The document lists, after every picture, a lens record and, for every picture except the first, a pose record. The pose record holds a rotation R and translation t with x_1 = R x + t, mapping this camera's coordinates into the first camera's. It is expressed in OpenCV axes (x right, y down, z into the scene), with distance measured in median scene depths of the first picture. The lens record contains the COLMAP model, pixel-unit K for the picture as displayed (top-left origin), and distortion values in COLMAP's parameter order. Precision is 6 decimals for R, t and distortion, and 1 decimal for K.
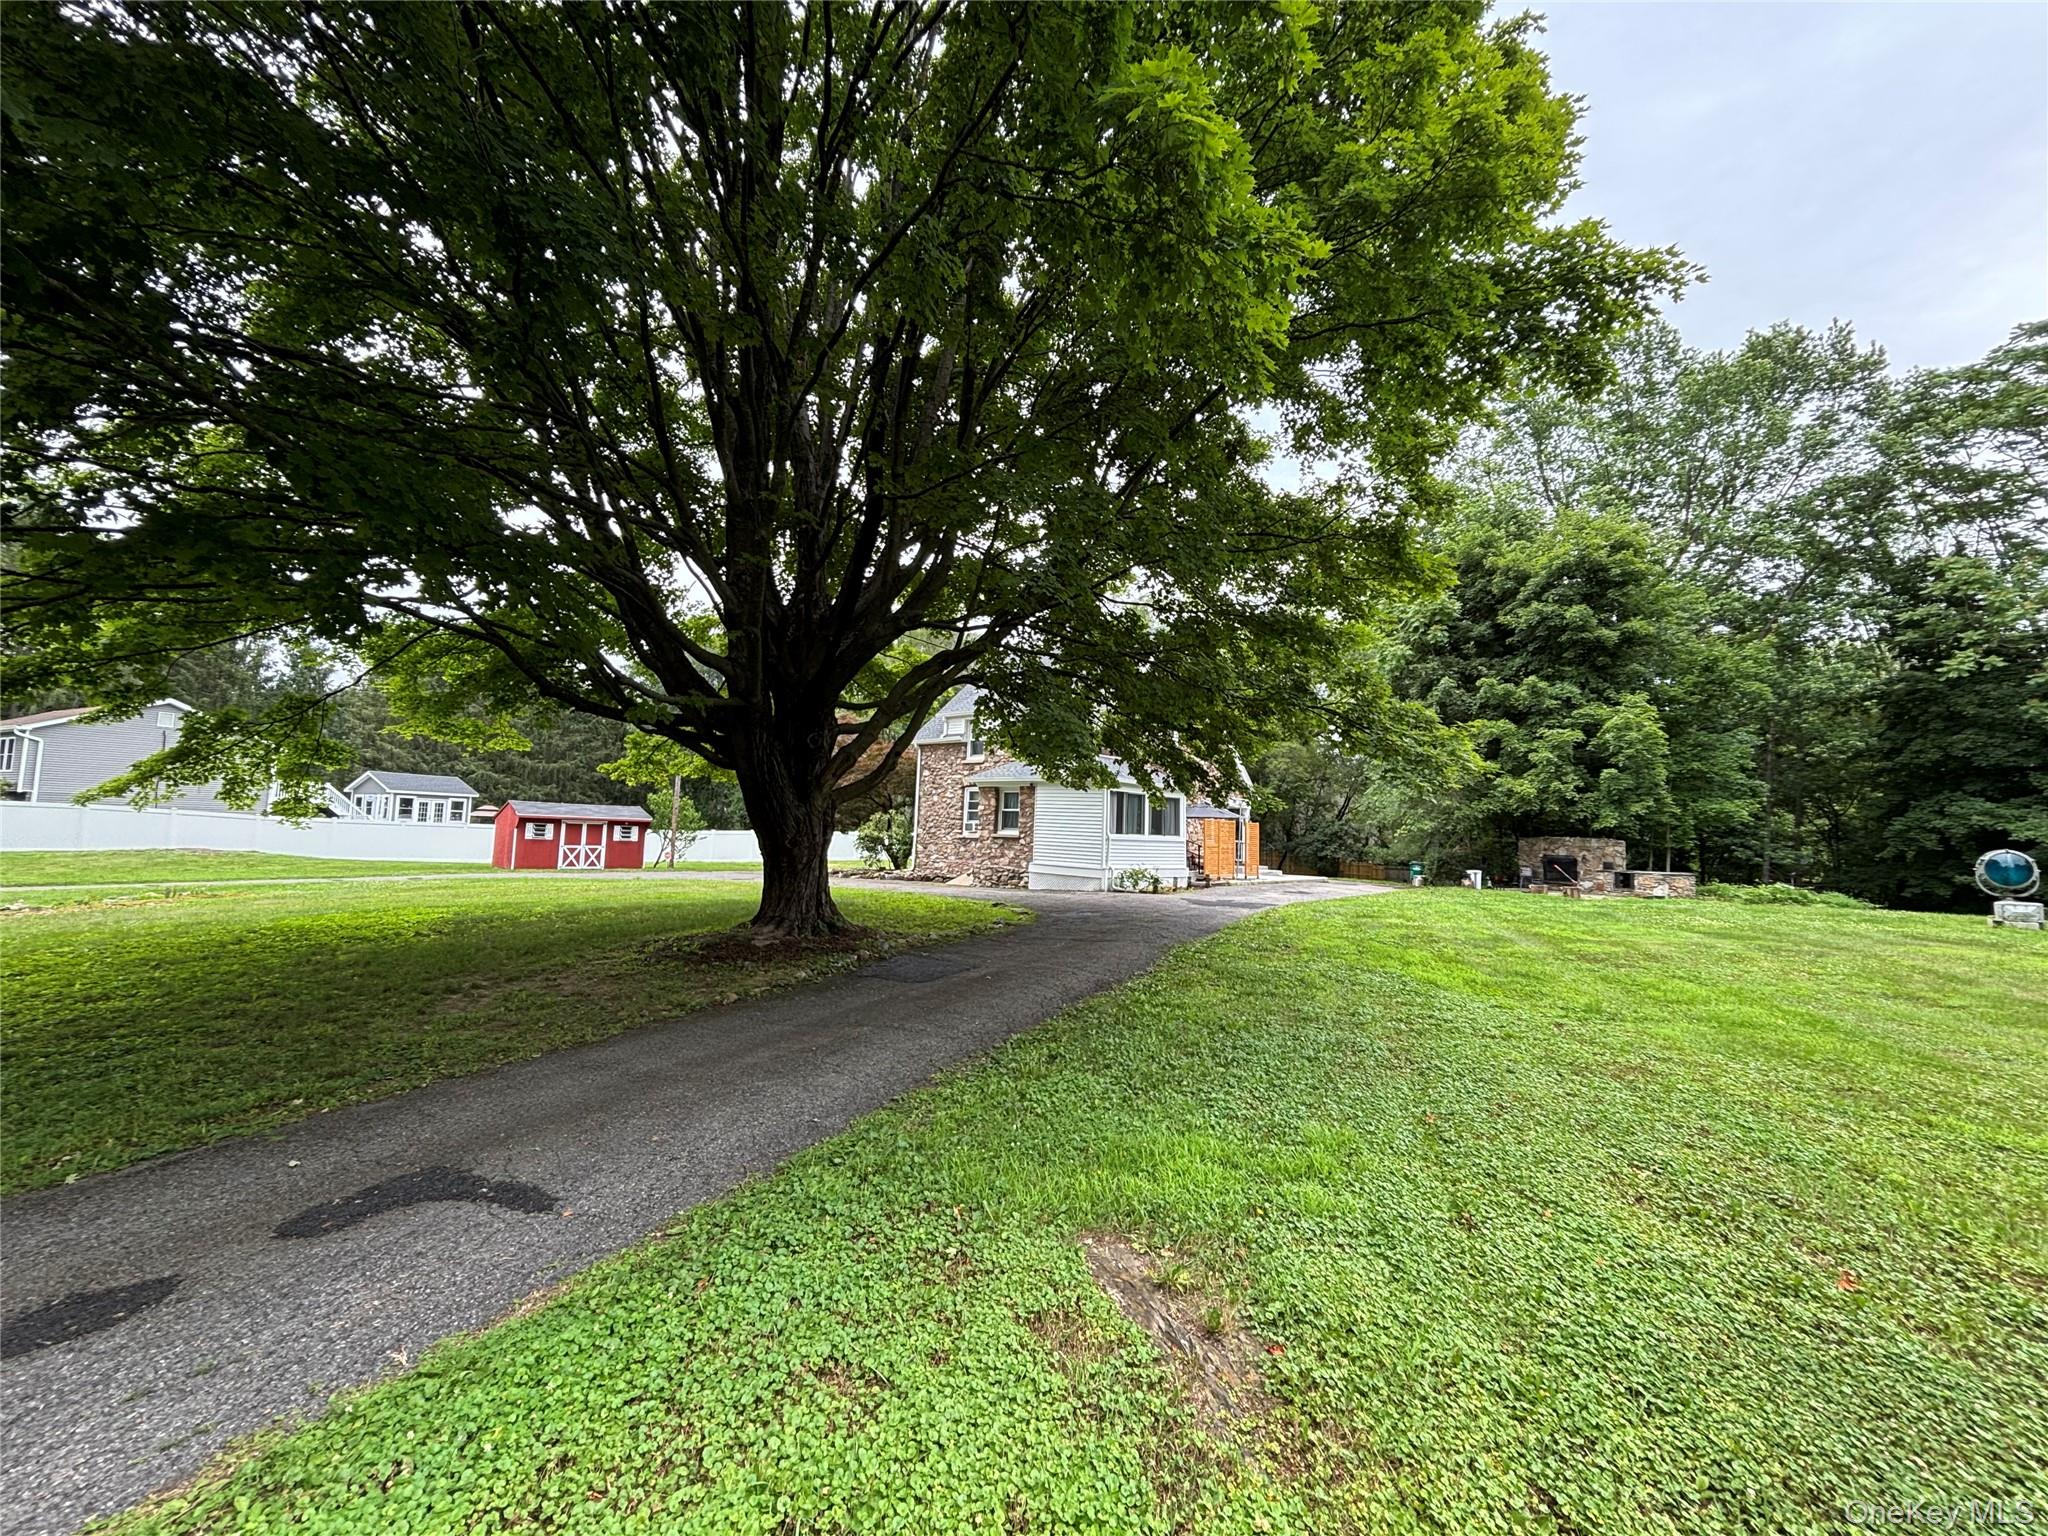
lens RADIAL K [[837.8, 0, 1050.6], [0, 837.8, 738.2], [0, 0, 1]] dist [0.000026, -0.001581]
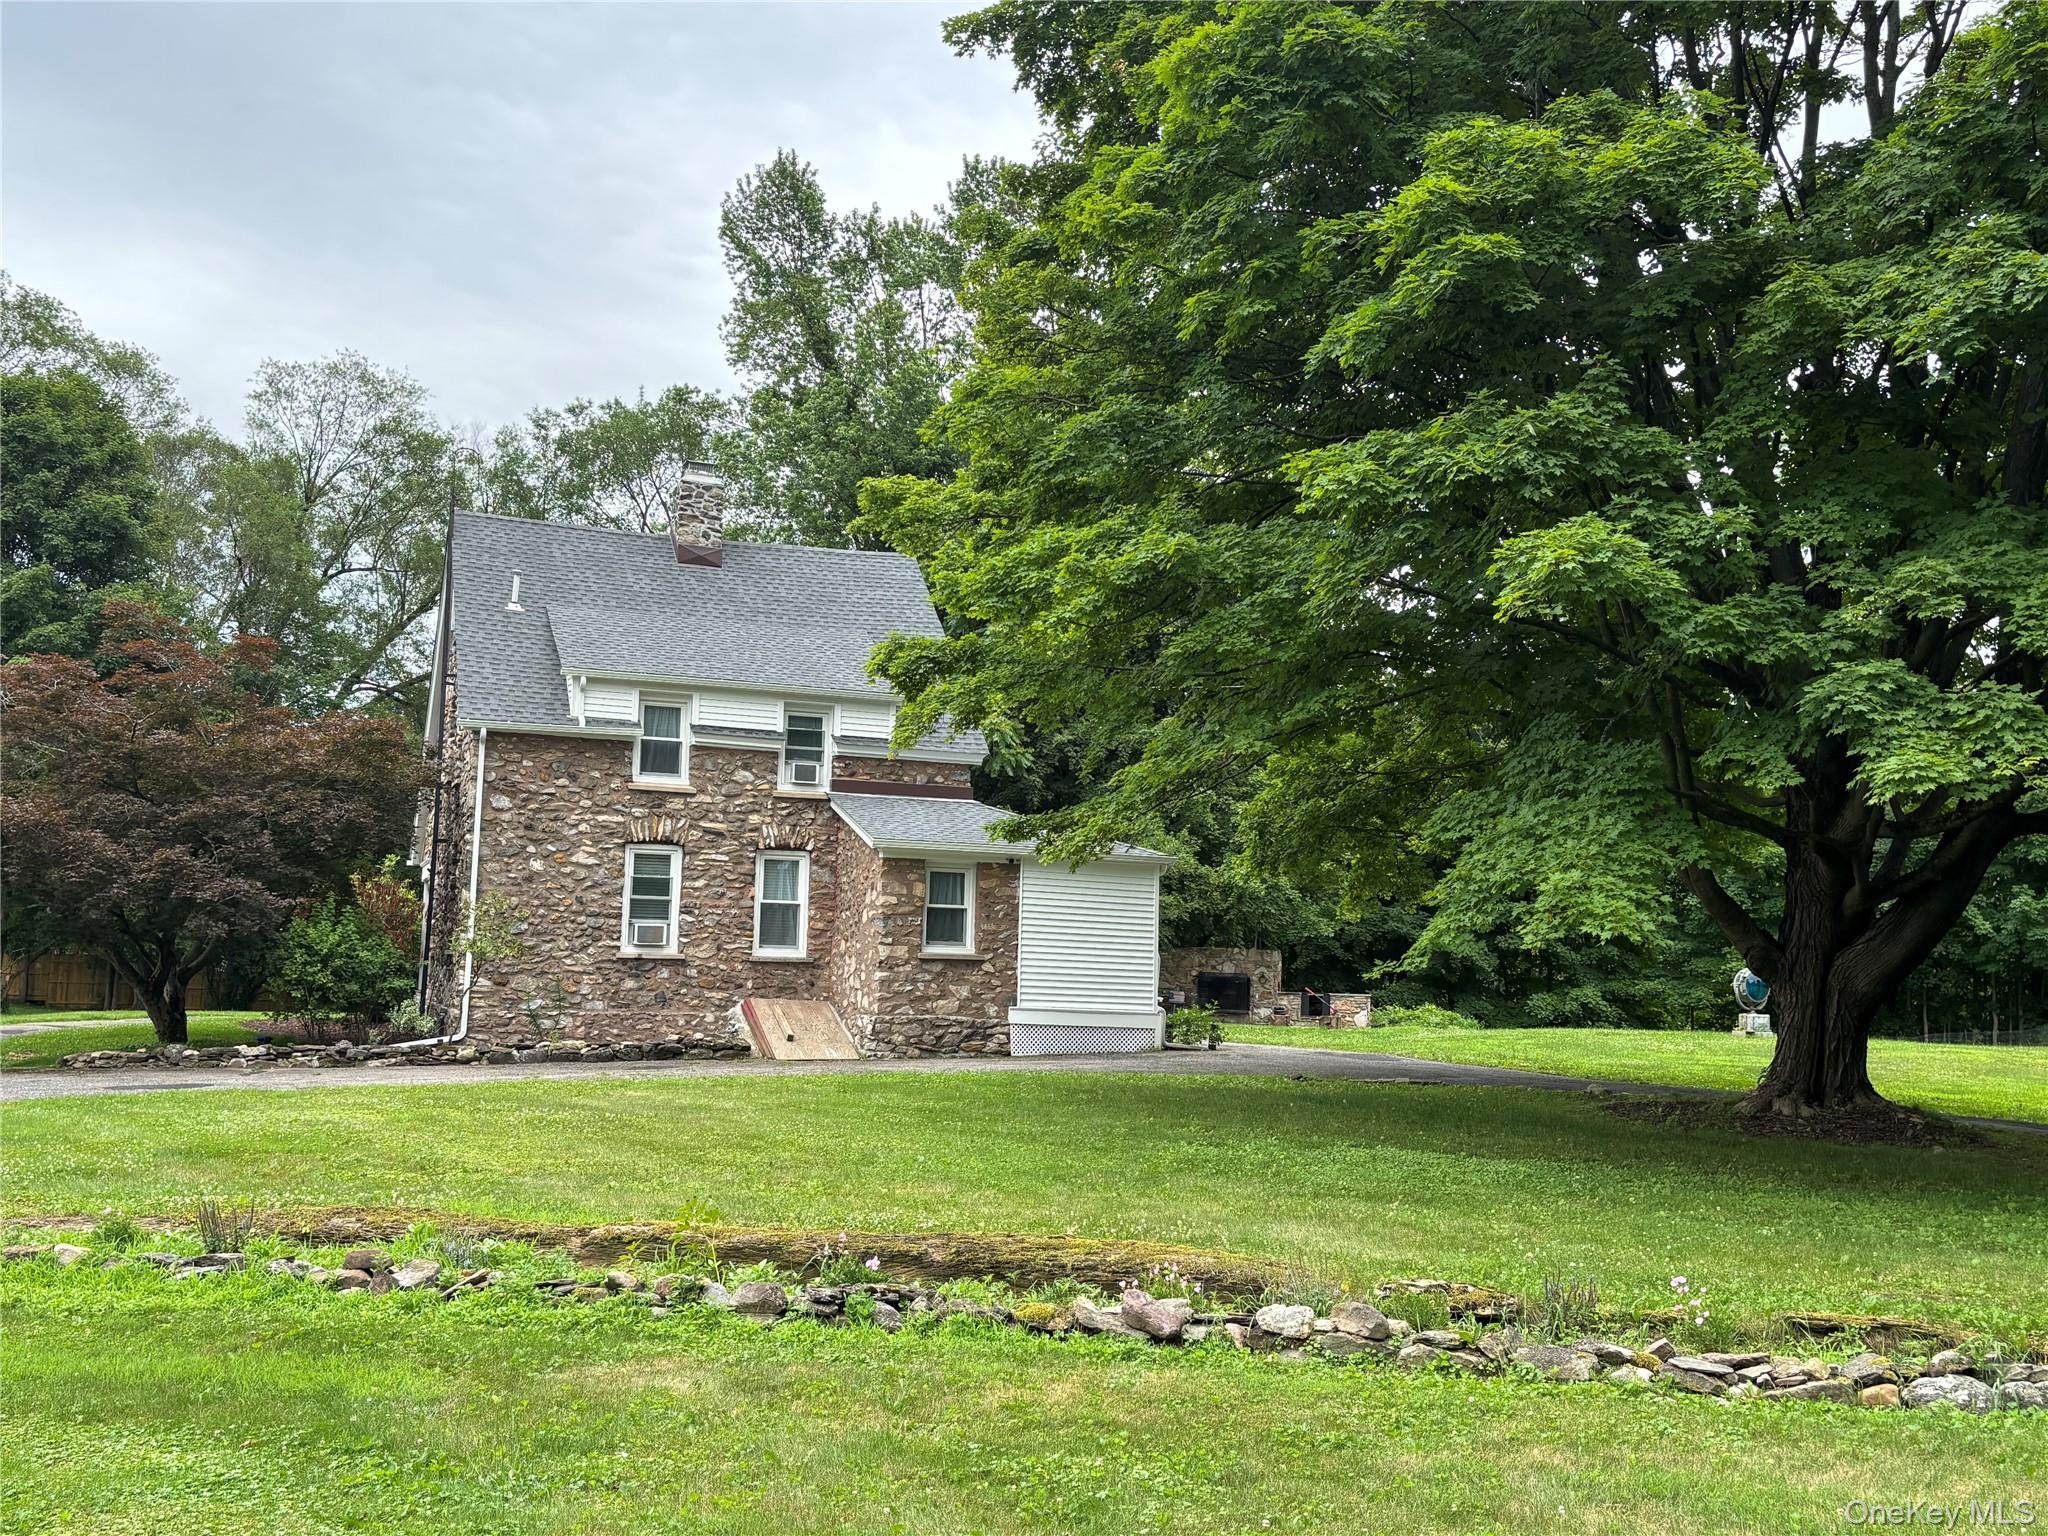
lens RADIAL K [[1961.7, 0, 1040.3], [0, 1961.7, 783.5], [0, 0, 1]] dist [0.018180, 0.000000]
pose [[0.505560, 0.064952, 0.860343, -0.871998], [-0.108566, 0.994026, -0.011248, 0.014963], [-0.855934, -0.087717, 0.509592, 0.285226]]
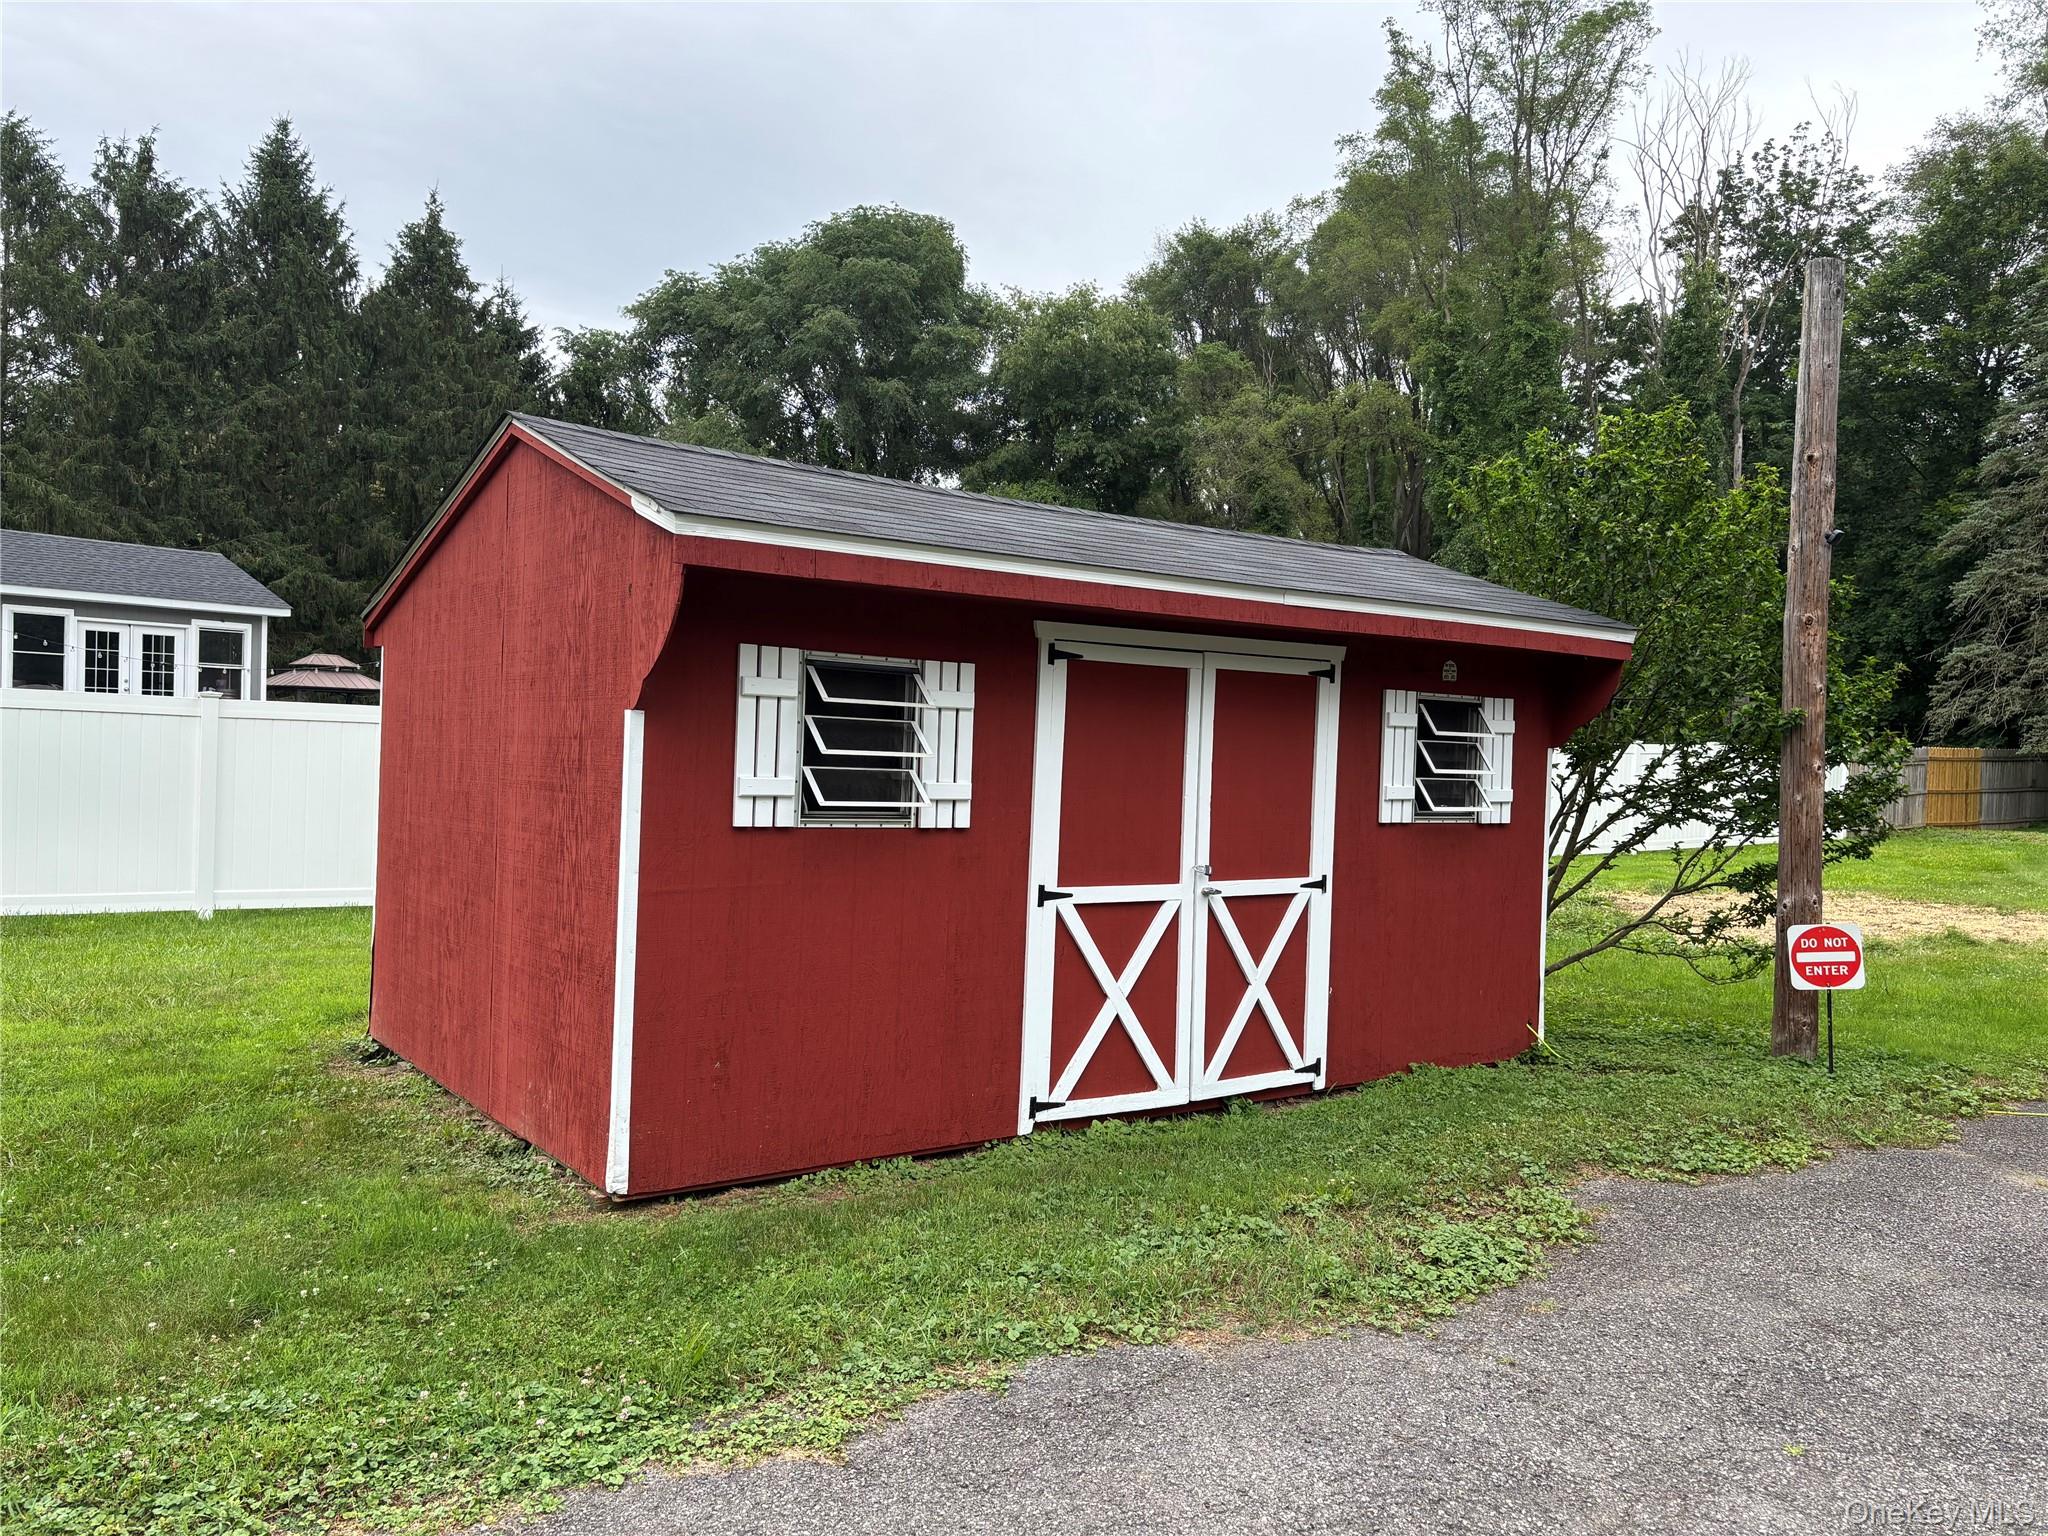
lens RADIAL K [[1556.3, 0, 1035.4], [0, 1556.3, 782.8], [0, 0, 1]] dist [0.038392, -0.011594]
pose [[0.986356, 0.006377, -0.164501, -0.620591], [0.016594, 0.990308, 0.137894, 0.102160], [0.163786, -0.138742, 0.976691, 0.923887]]
